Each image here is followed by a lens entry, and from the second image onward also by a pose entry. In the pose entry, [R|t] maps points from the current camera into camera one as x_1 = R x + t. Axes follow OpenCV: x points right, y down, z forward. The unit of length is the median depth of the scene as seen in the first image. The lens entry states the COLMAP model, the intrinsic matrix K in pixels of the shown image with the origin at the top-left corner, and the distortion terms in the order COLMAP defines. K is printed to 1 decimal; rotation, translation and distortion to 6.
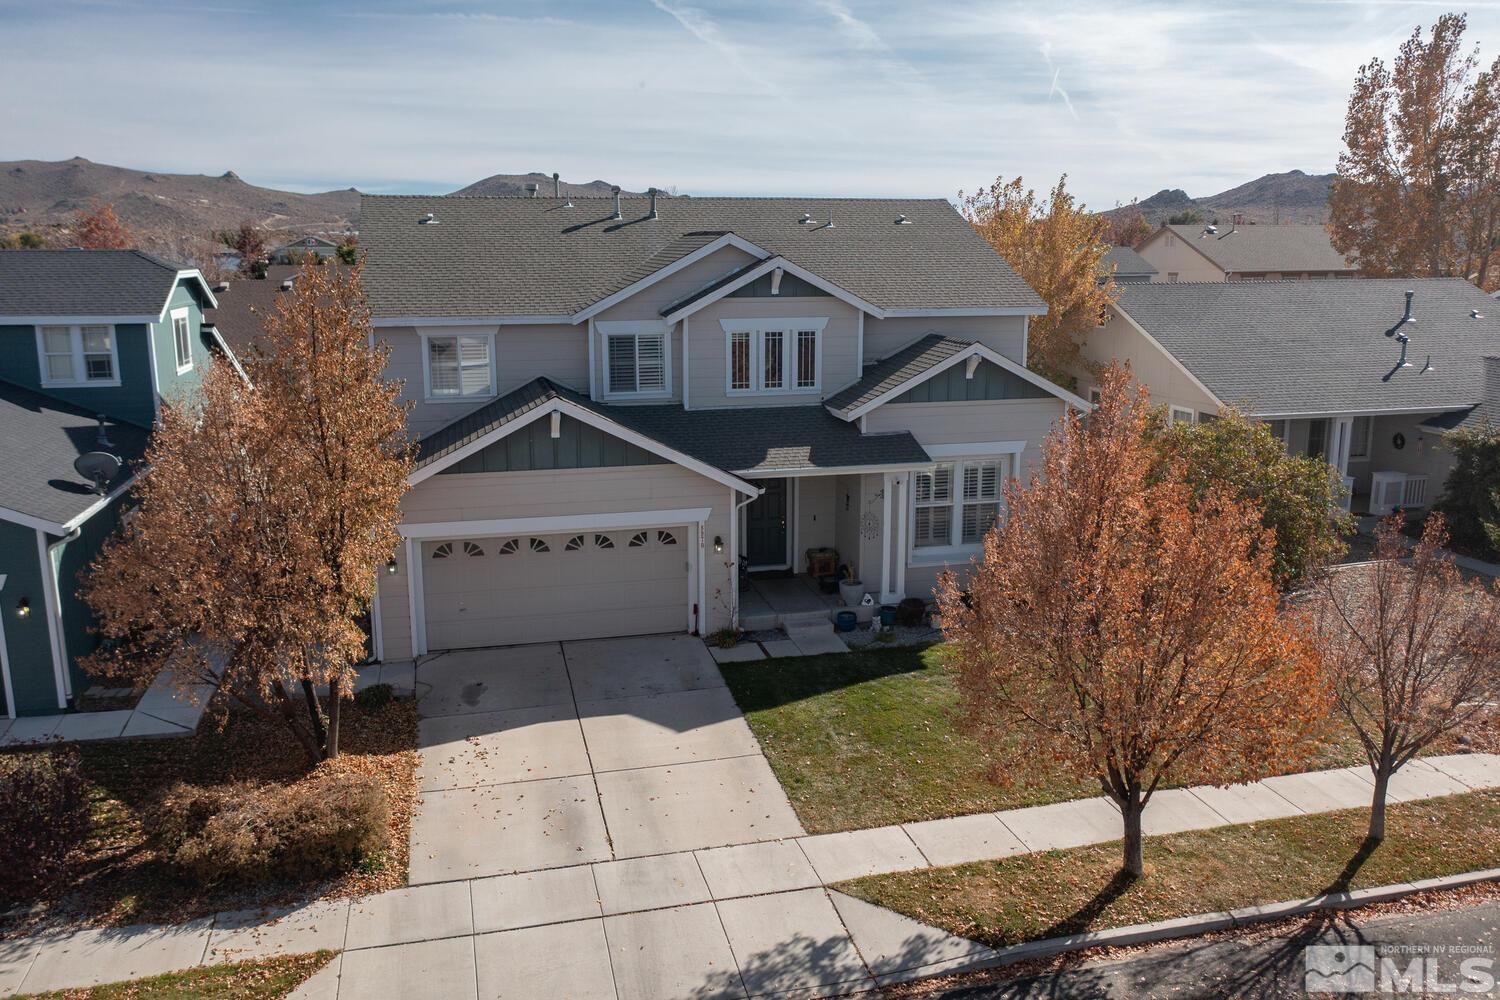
lens RADIAL K [[1195.6, 0, 749.0], [0, 1195.6, 500.0], [0, 0, 1]] dist [-0.009456, 0.006329]
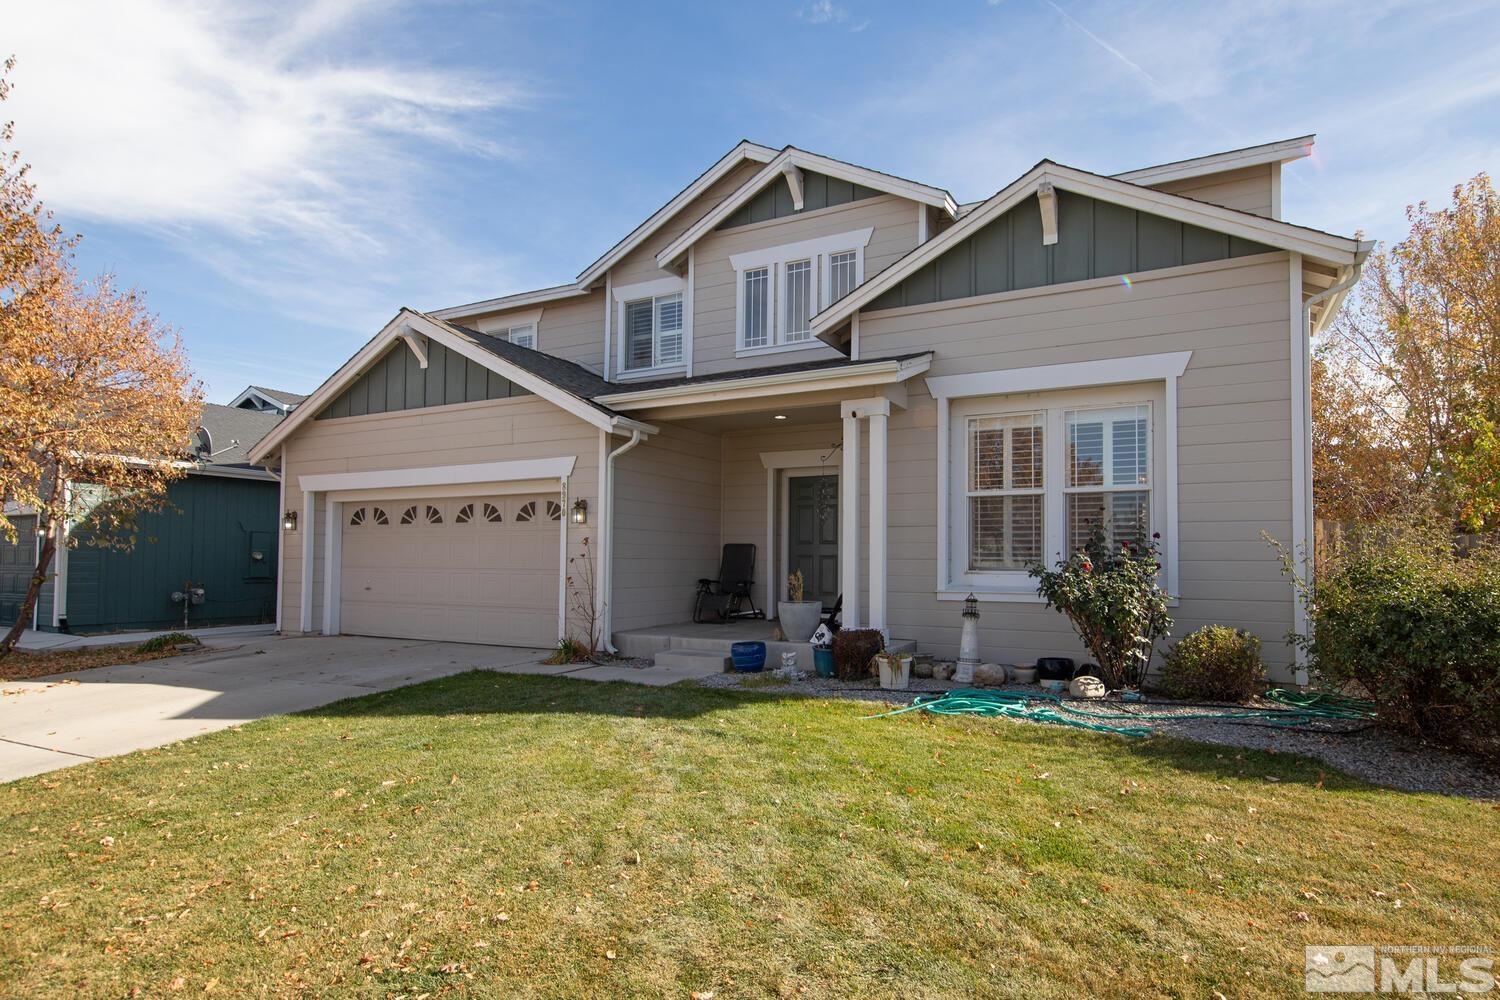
lens RADIAL K [[767.3, 0, 789.6], [0, 767.3, 550.9], [0, 0, 1]] dist [0.005869, 0.000233]
pose [[0.768323, -0.001712, -0.640060, 0.350157], [-0.137451, 0.976225, -0.167606, 0.118624], [0.625130, 0.216752, 0.749821, 0.780038]]
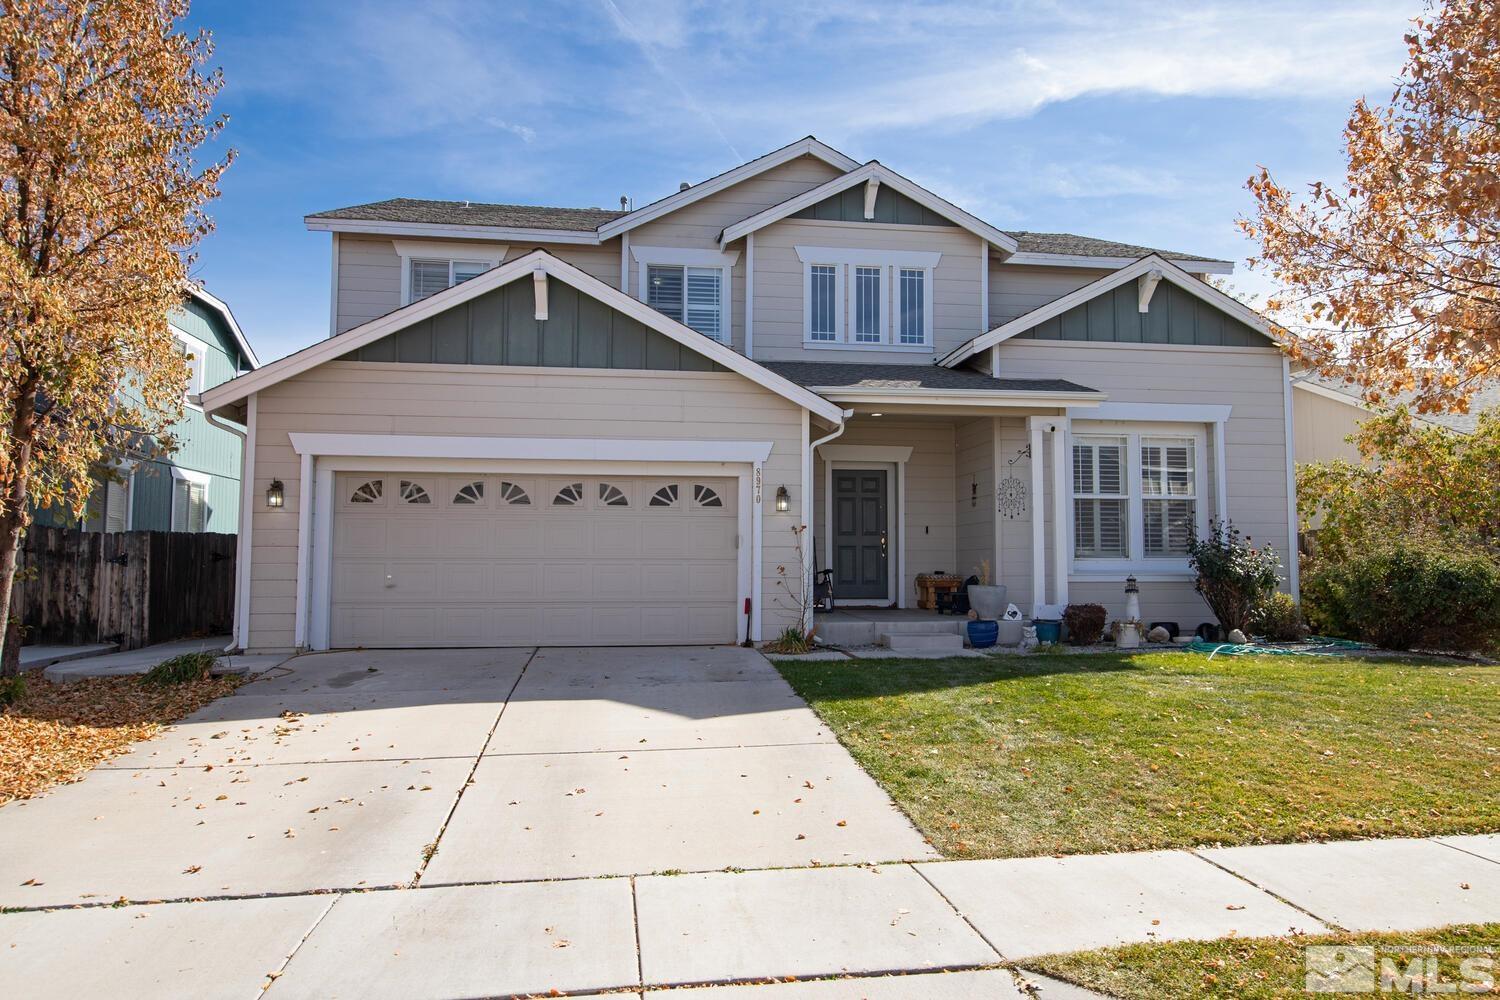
lens RADIAL K [[991.8, 0, 764.6], [0, 991.8, 498.4], [0, 0, 1]] dist [0.018919, -0.002255]
pose [[0.995534, -0.001989, -0.094378, 0.016603], [-0.023536, 0.962975, -0.268560, 0.190263], [0.091418, 0.269582, 0.958628, 0.489918]]
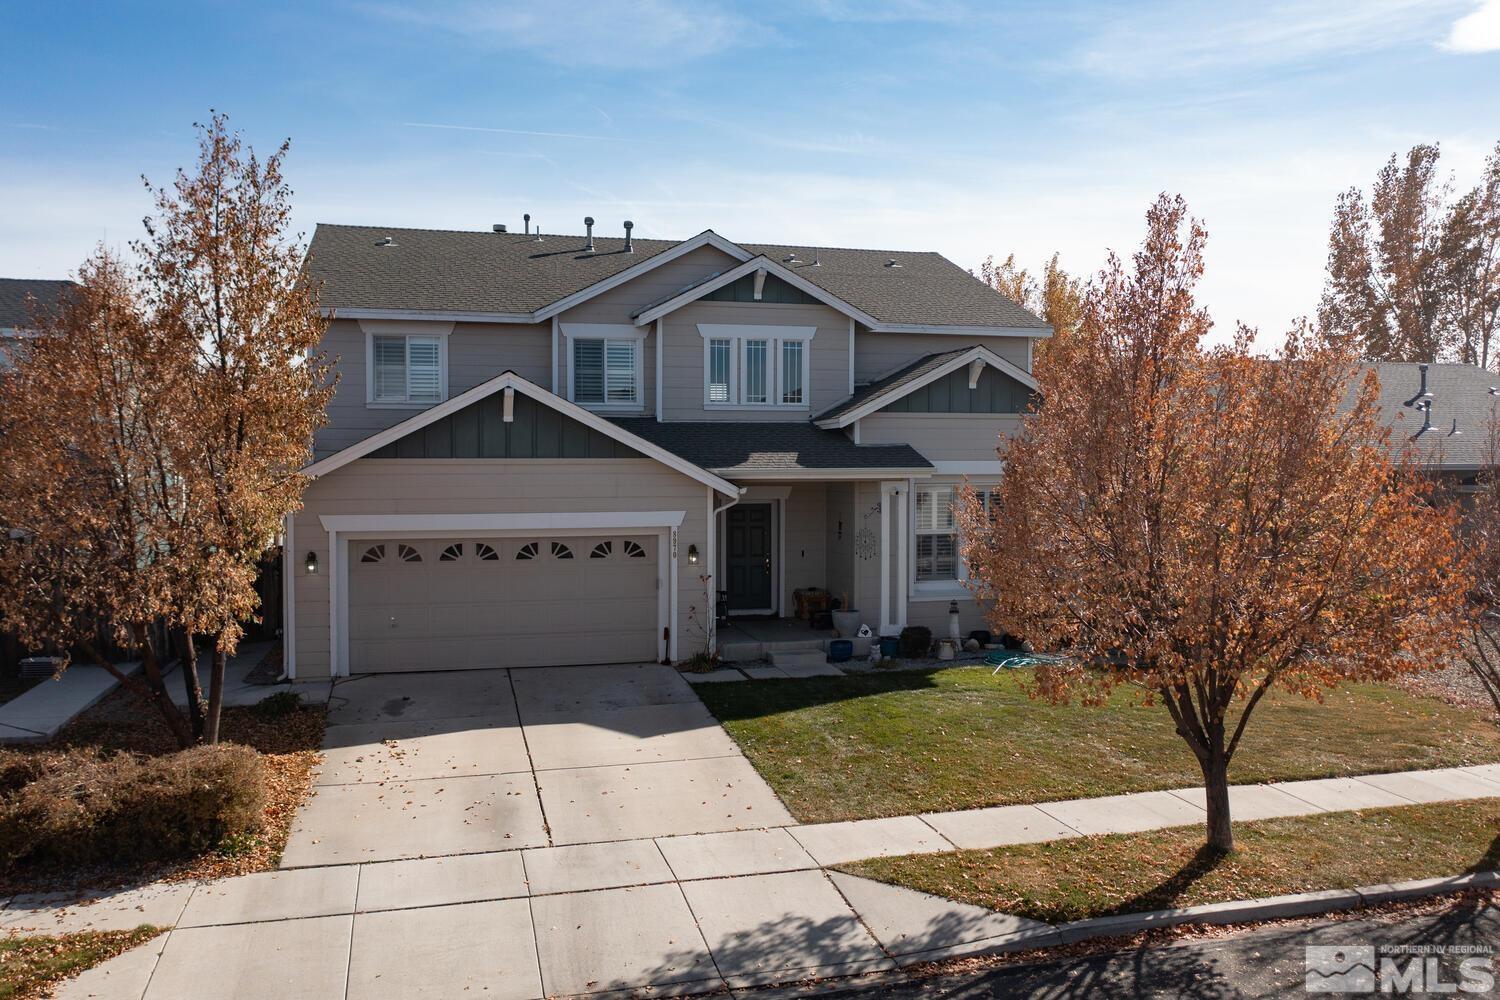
lens RADIAL K [[1195.6, 0, 749.3], [0, 1195.6, 499.9], [0, 0, 1]] dist [-0.009456, 0.006329]
pose [[0.999906, 0.002285, 0.013549, 0.003484], [0.000053, 0.985437, -0.170039, 0.151053], [-0.013740, 0.170023, 0.985344, 0.139231]]
